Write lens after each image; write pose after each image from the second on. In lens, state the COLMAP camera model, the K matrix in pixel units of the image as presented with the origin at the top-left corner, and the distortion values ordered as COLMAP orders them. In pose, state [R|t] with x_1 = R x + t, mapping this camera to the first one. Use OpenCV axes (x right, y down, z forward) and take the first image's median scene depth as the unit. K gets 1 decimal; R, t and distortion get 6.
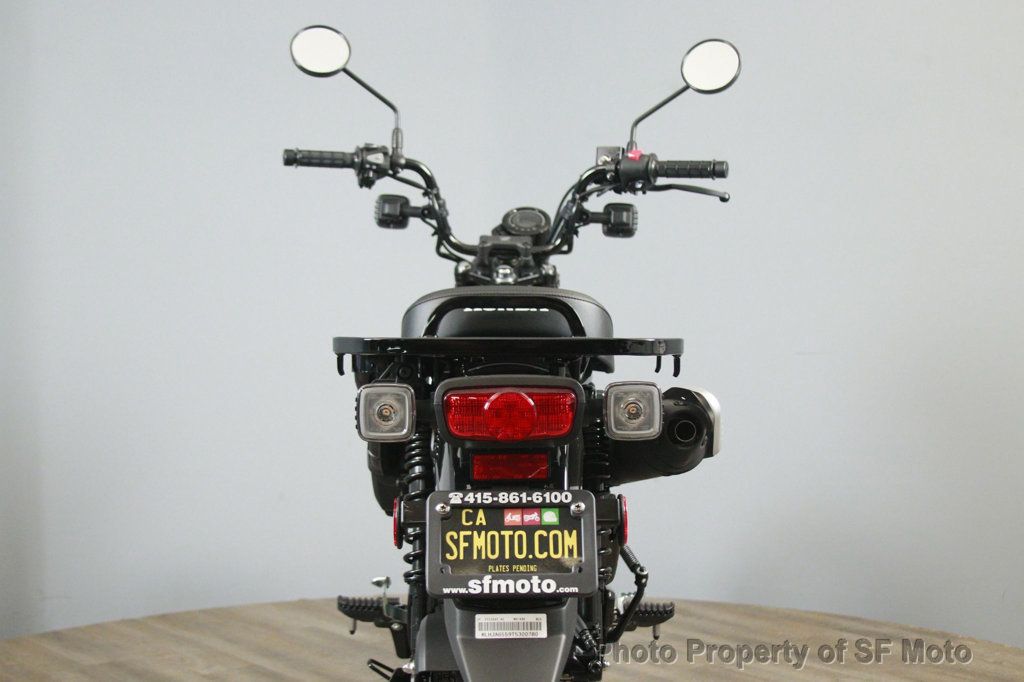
lens RADIAL K [[1496.3, 0, 519.2], [0, 1496.3, 342.3], [0, 0, 1]] dist [-0.111085, 0.000000]
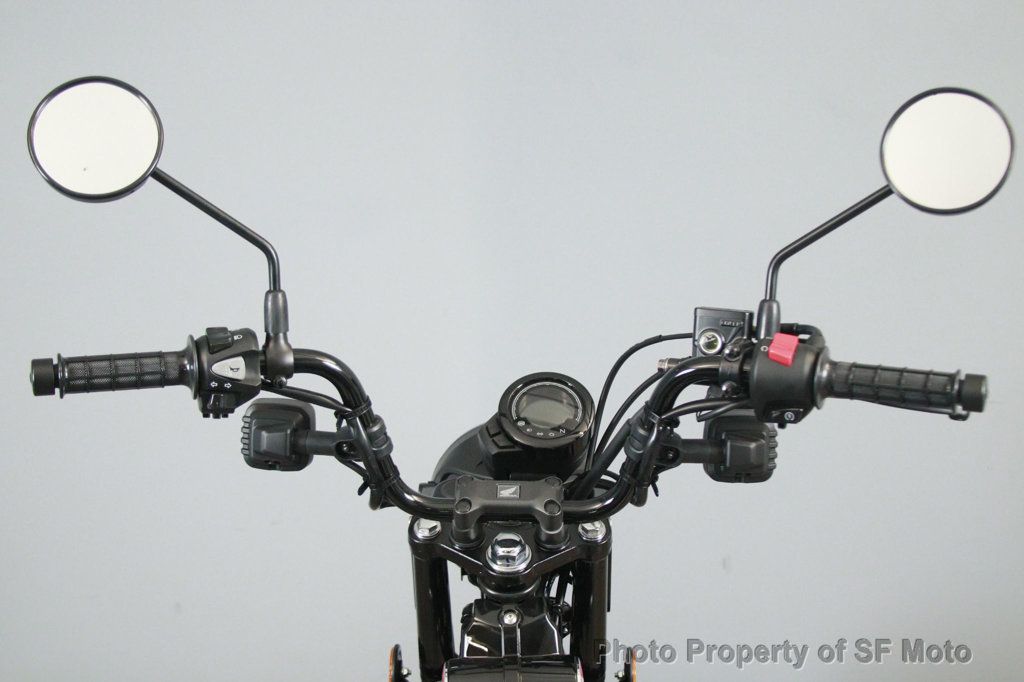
lens RADIAL K [[1496.3, 0, 510.5], [0, 1496.3, 332.7], [0, 0, 1]] dist [-0.111085, 0.000000]
pose [[0.999716, -0.021659, 0.009965, -0.012664], [0.019944, 0.988748, 0.148255, -0.196825], [-0.013064, -0.148014, 0.988899, 0.528145]]
